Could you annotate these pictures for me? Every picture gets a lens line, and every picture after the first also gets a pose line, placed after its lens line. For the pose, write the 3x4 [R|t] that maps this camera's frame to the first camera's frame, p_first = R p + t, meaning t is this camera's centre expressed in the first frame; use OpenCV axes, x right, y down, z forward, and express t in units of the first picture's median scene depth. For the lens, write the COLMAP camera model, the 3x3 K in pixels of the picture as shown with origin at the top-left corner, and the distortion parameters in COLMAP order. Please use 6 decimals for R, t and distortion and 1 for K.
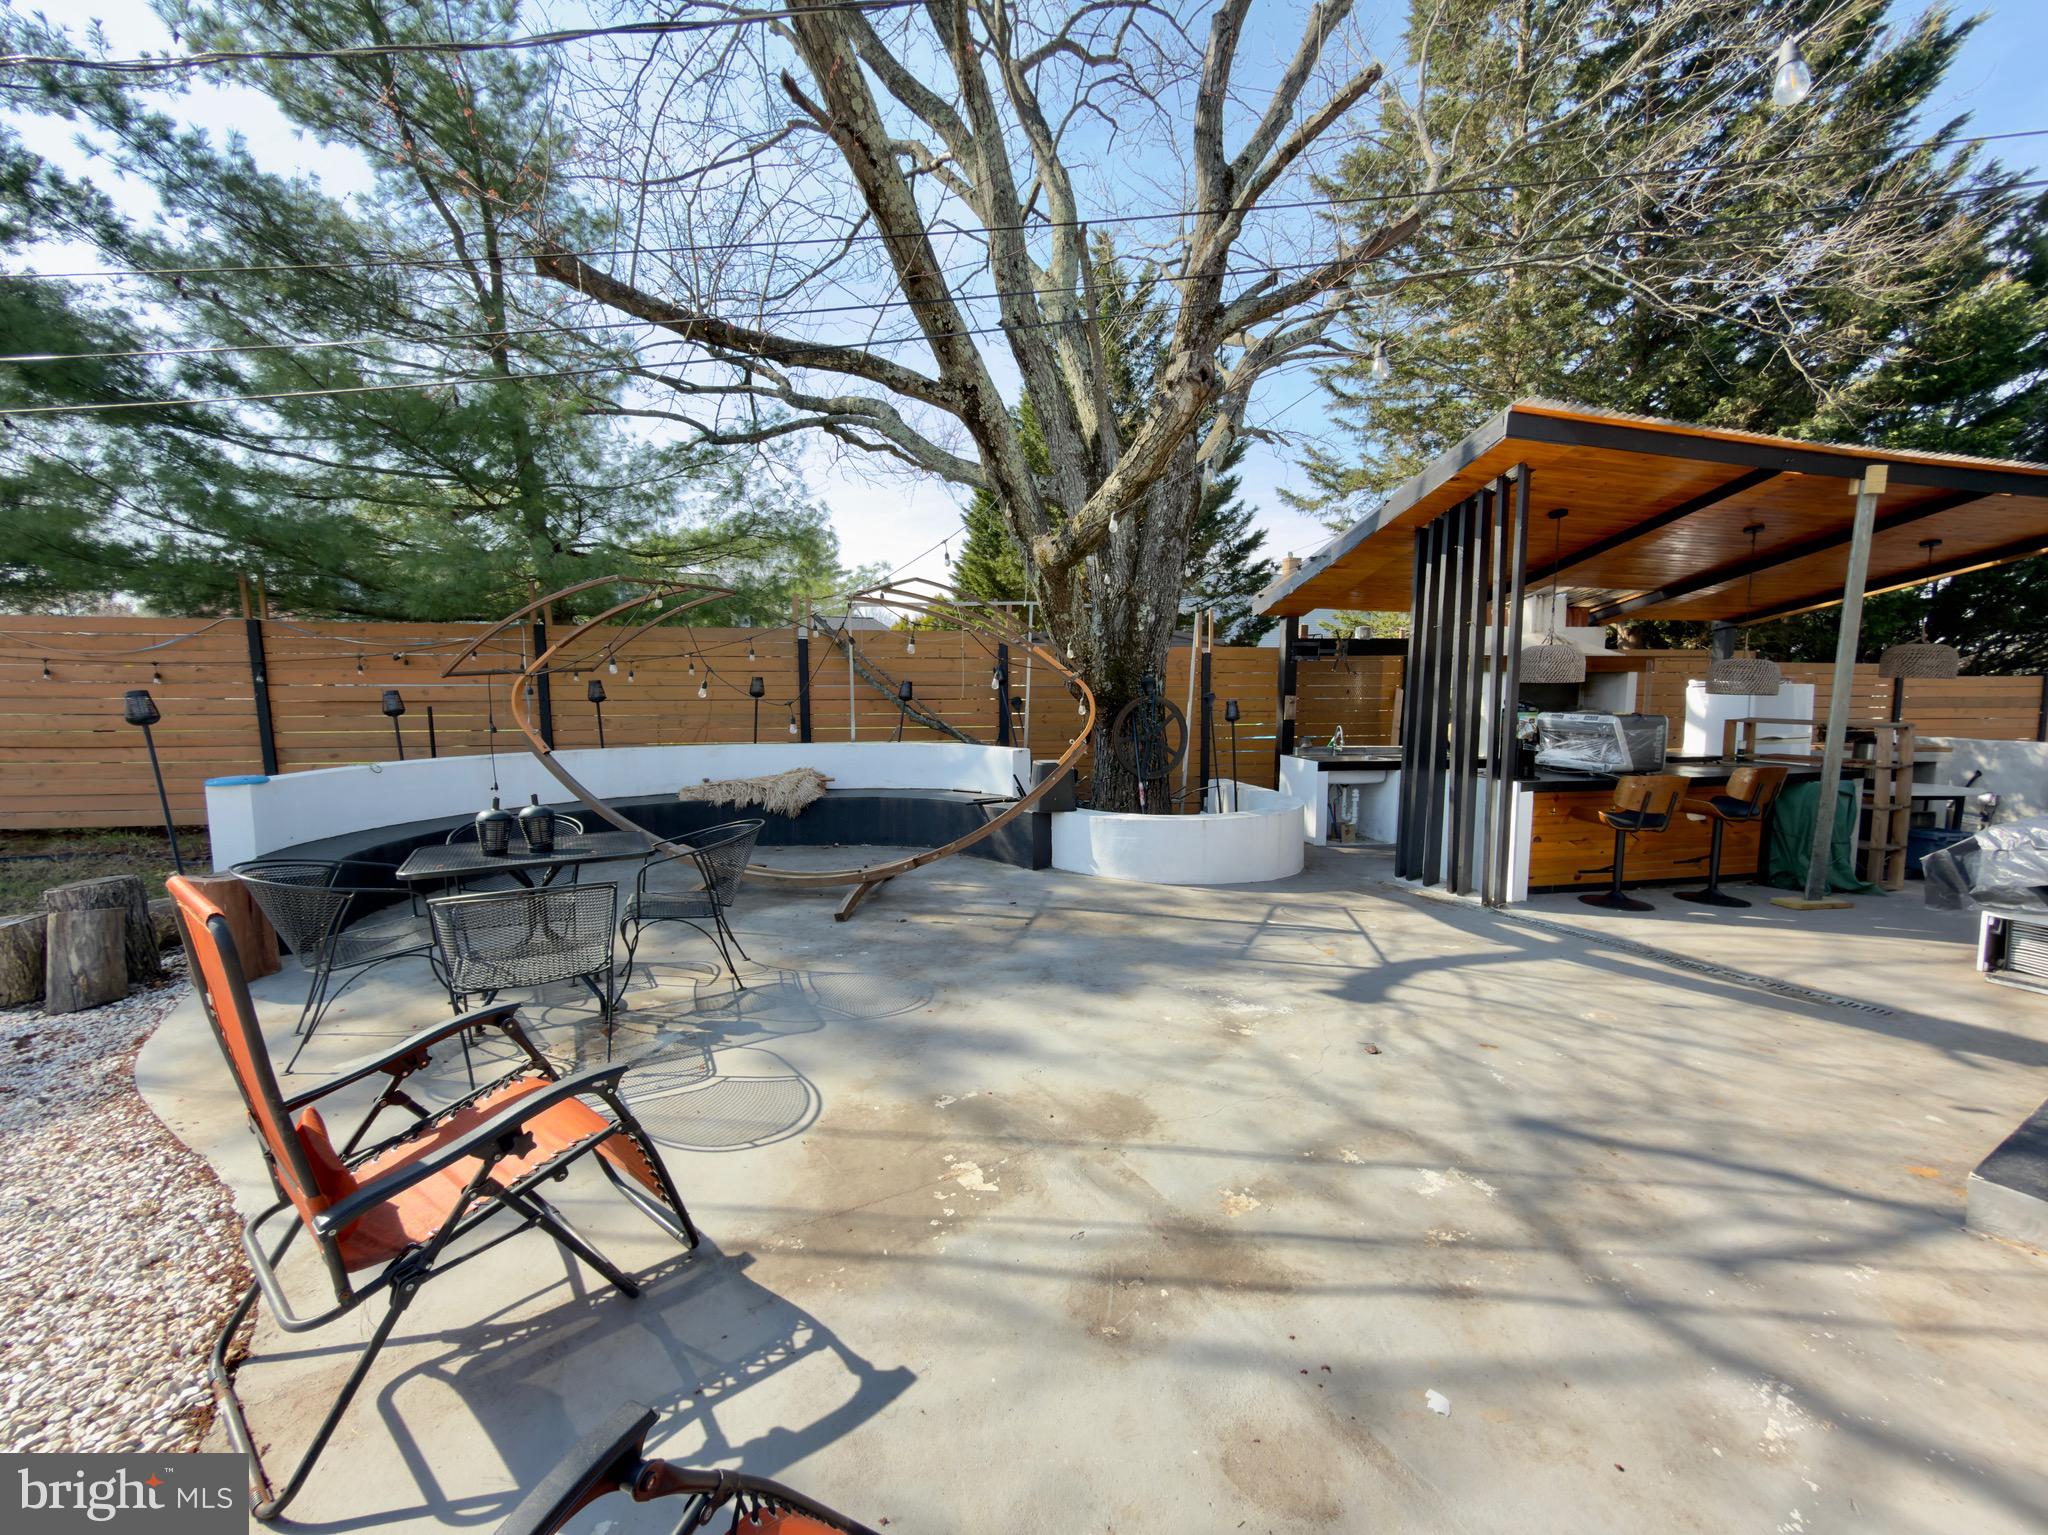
lens RADIAL K [[817.6, 0, 1024.0], [0, 817.6, 767.5], [0, 0, 1]] dist [-0.001868, -0.000194]
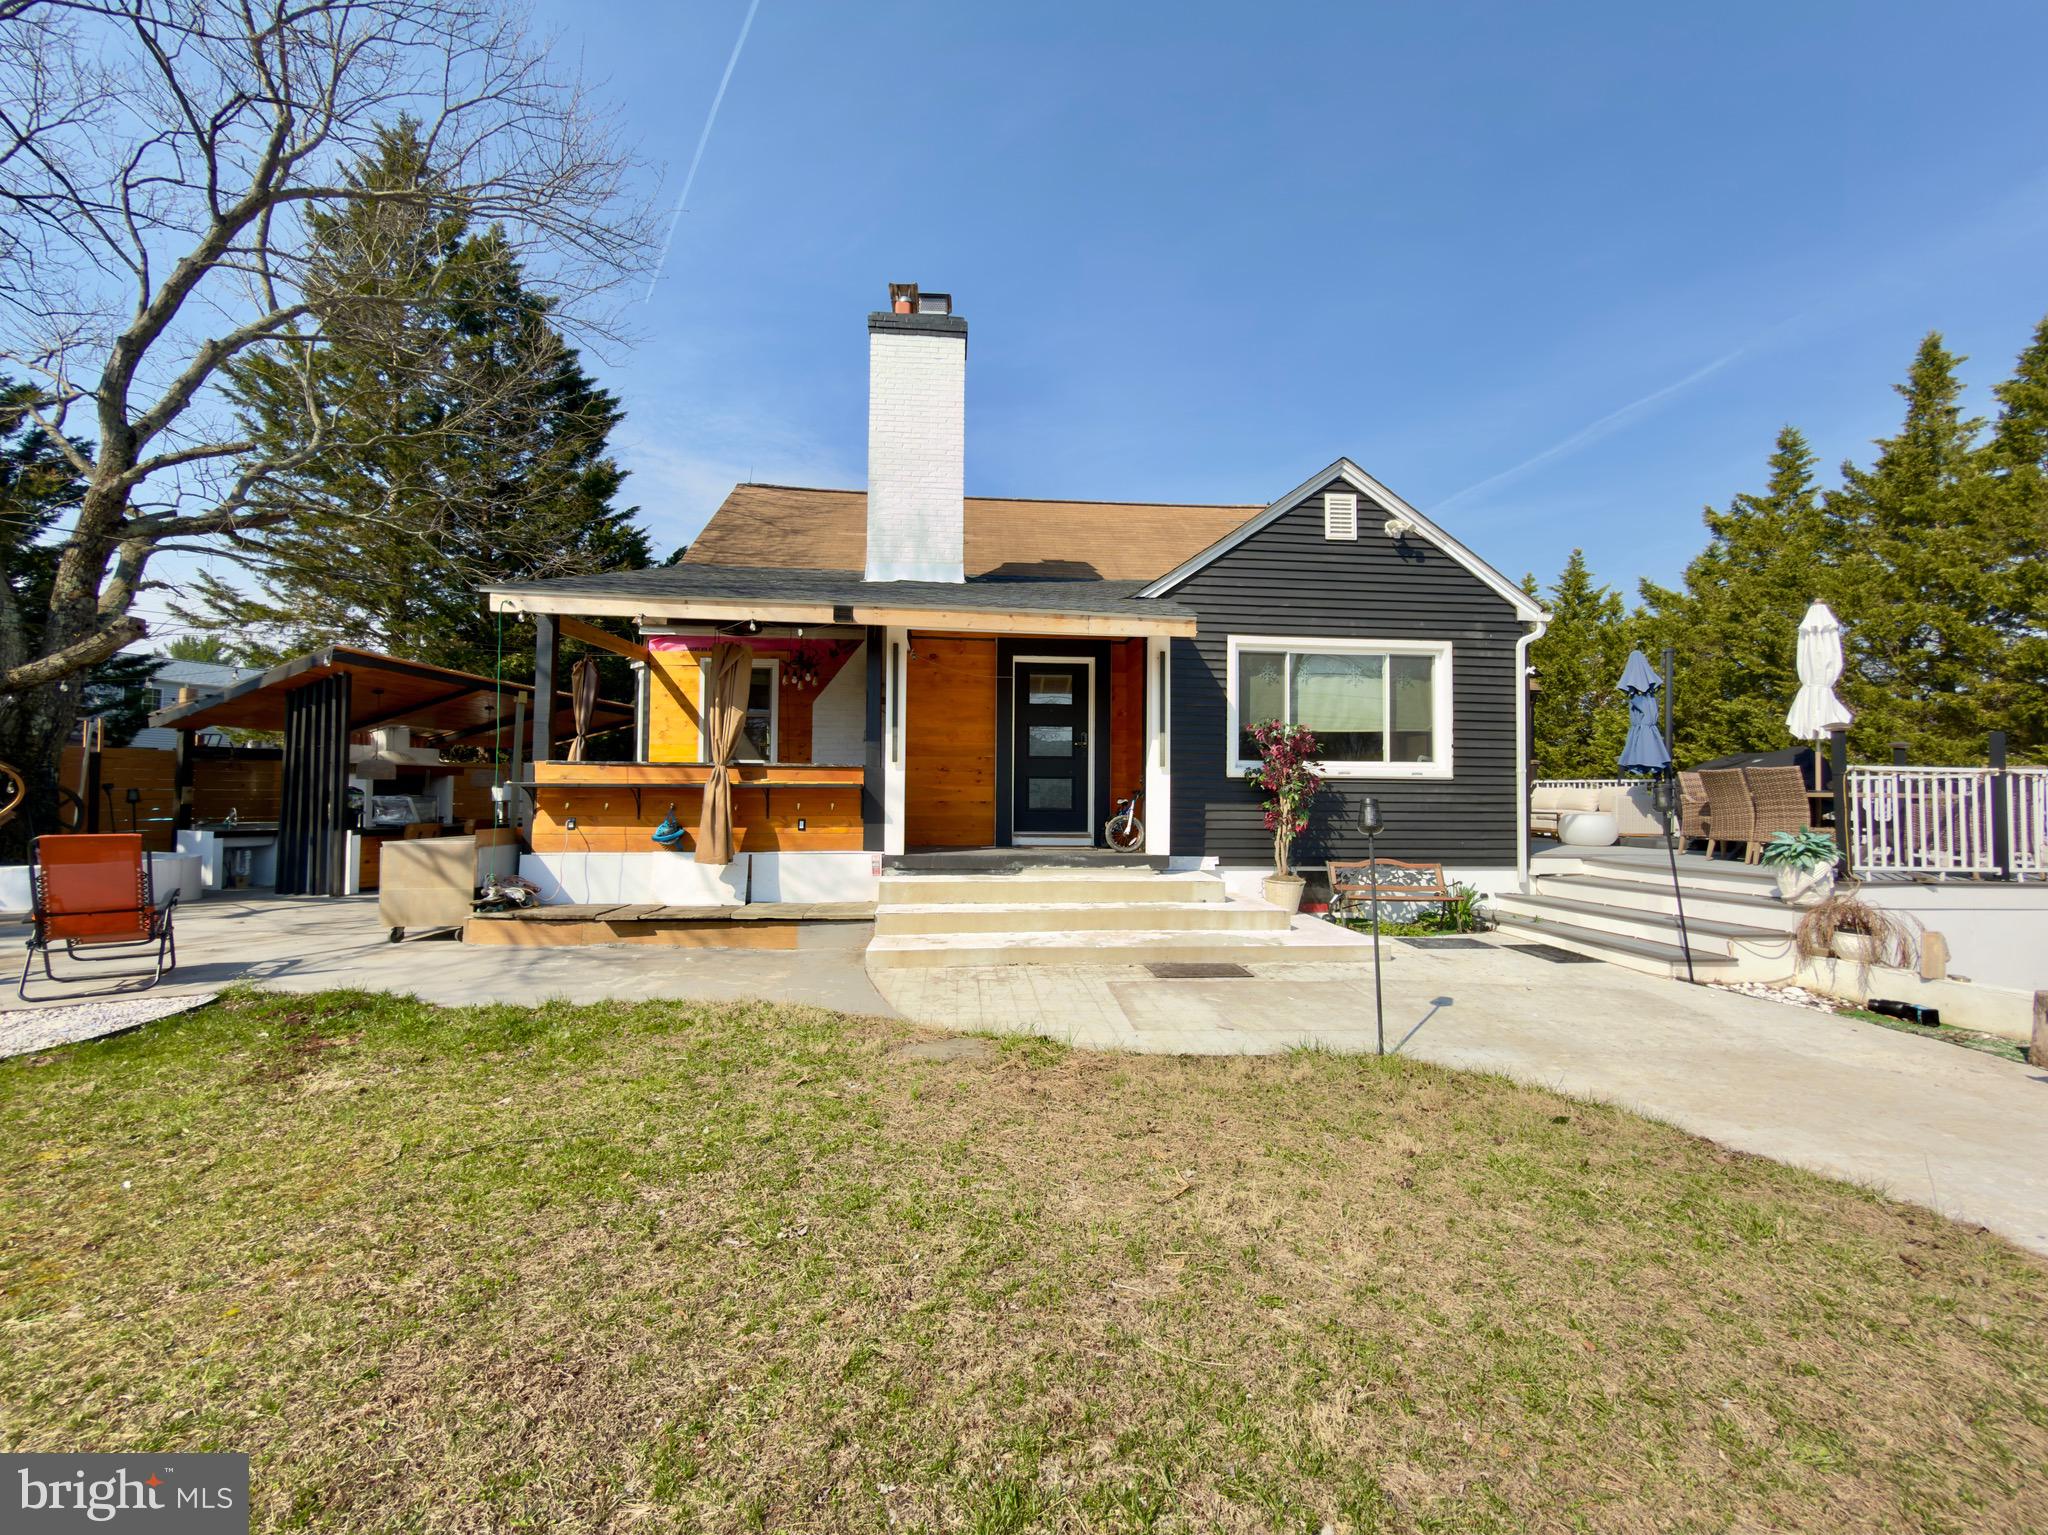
lens RADIAL K [[830.1, 0, 1024.0], [0, 830.1, 767.5], [0, 0, 1]] dist [0.003595, 0.000193]
pose [[0.444709, 0.035579, 0.894968, -0.317593], [0.080339, 0.993599, -0.079420, 0.108916], [-0.892065, 0.107220, 0.439004, -0.913859]]
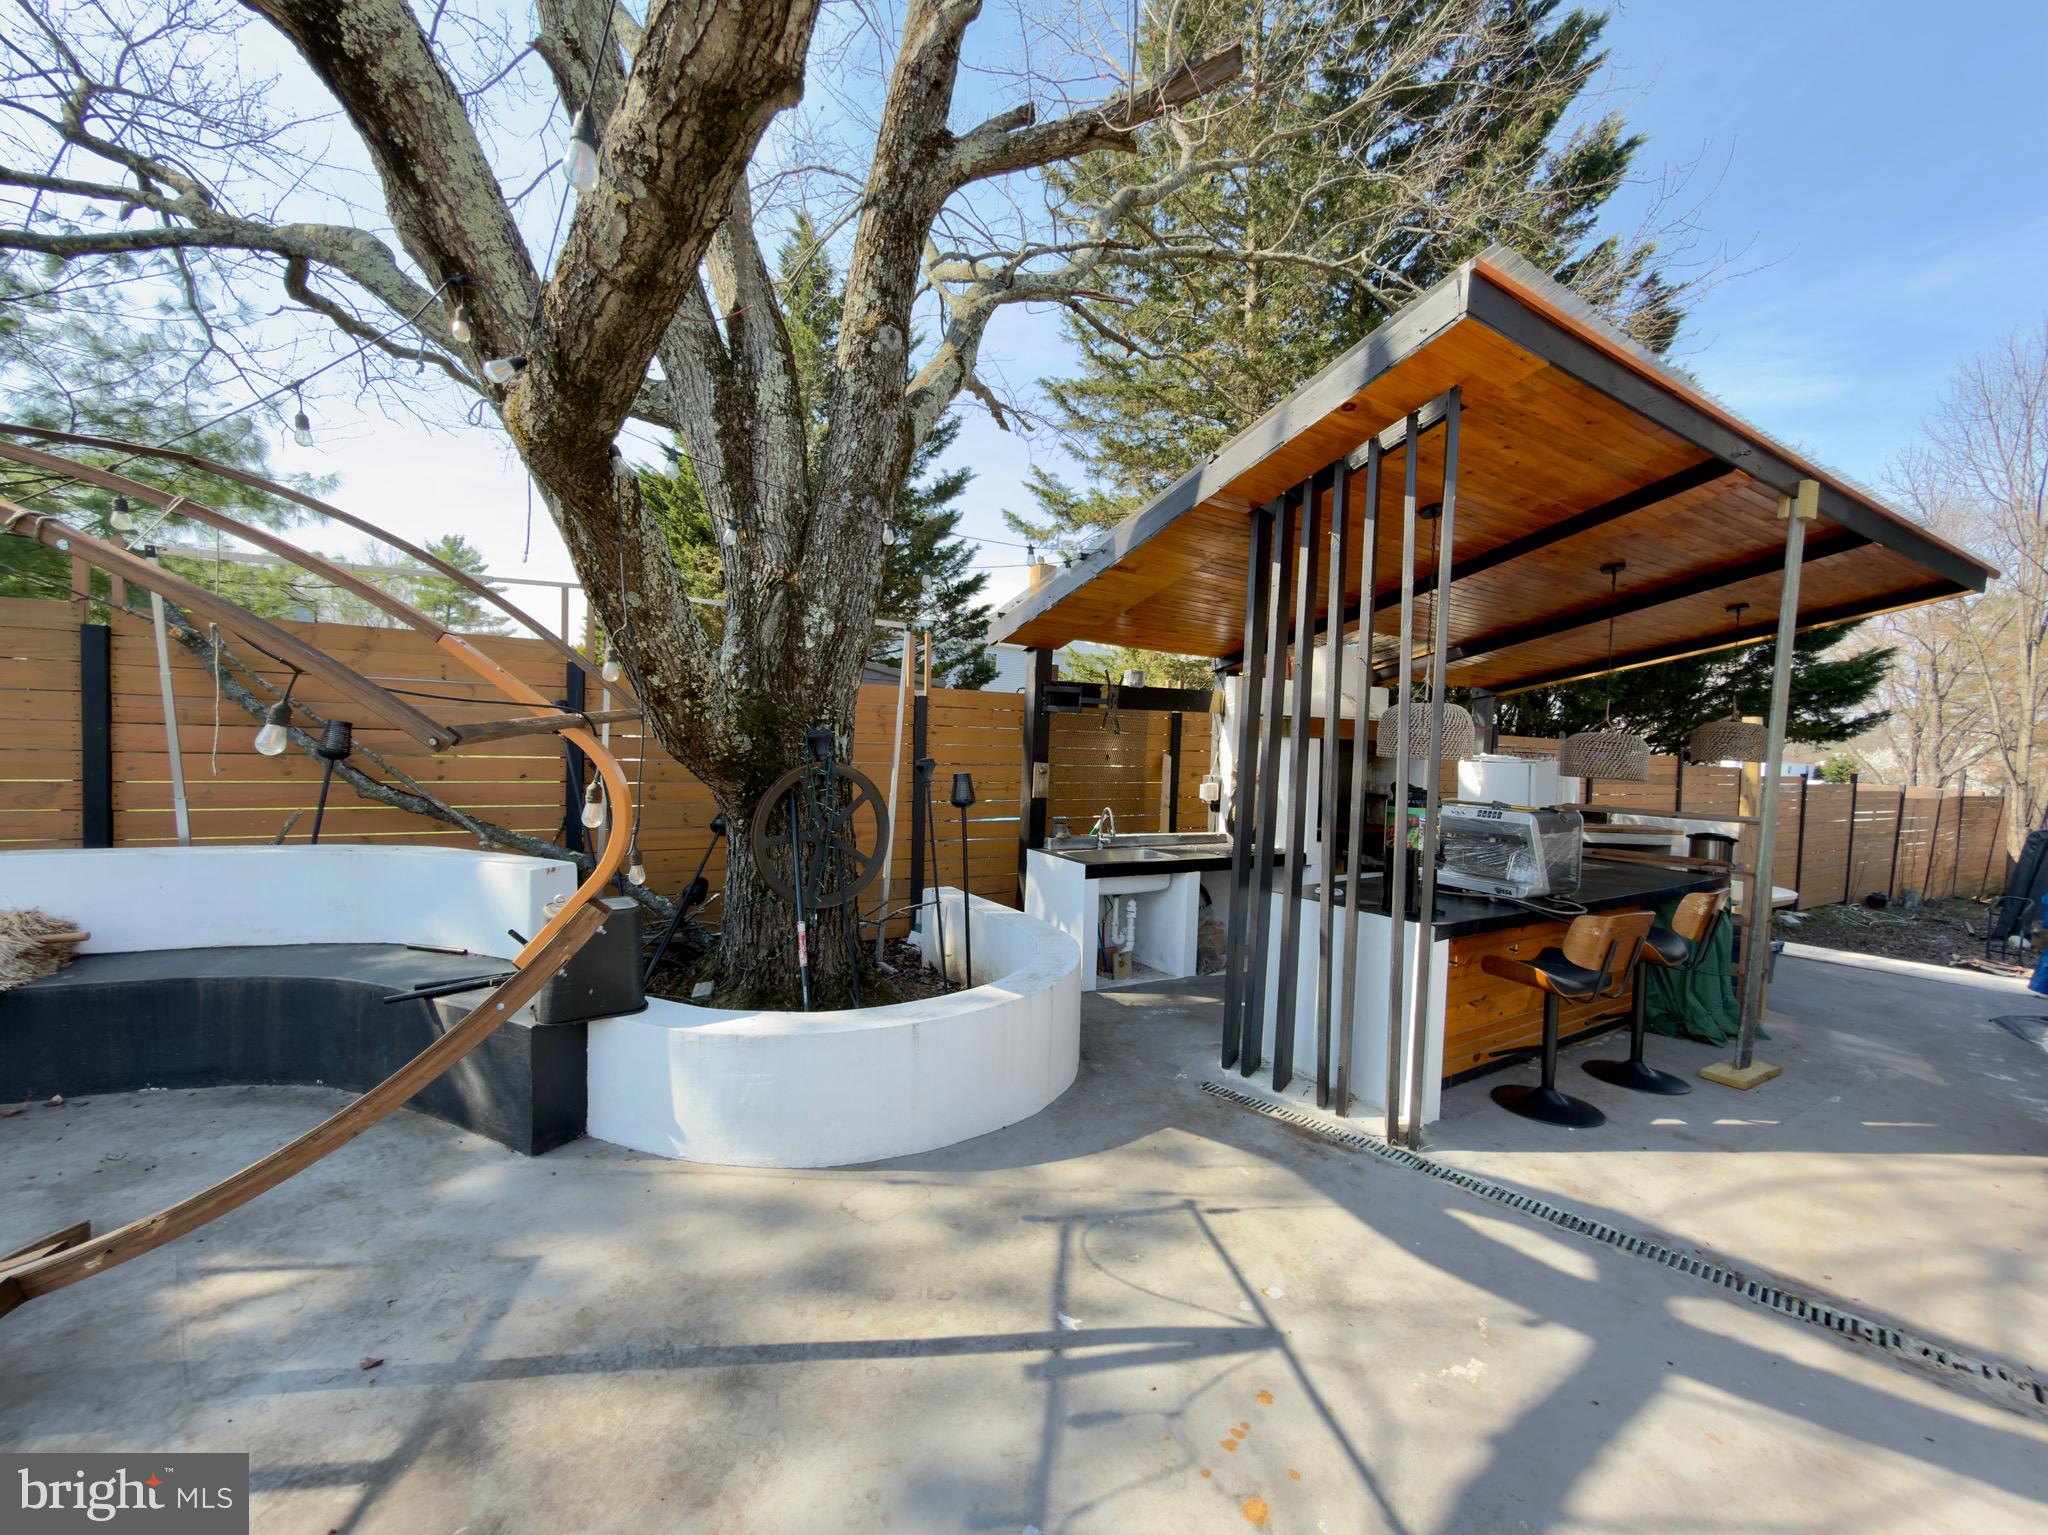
lens RADIAL K [[817.6, 0, 1024.0], [0, 817.6, 767.5], [0, 0, 1]] dist [-0.001868, -0.000194]
pose [[0.941152, 0.018493, 0.337477, 0.084092], [0.002141, 0.998156, -0.060666, -0.044225], [-0.337976, 0.057818, 0.939377, 0.376099]]
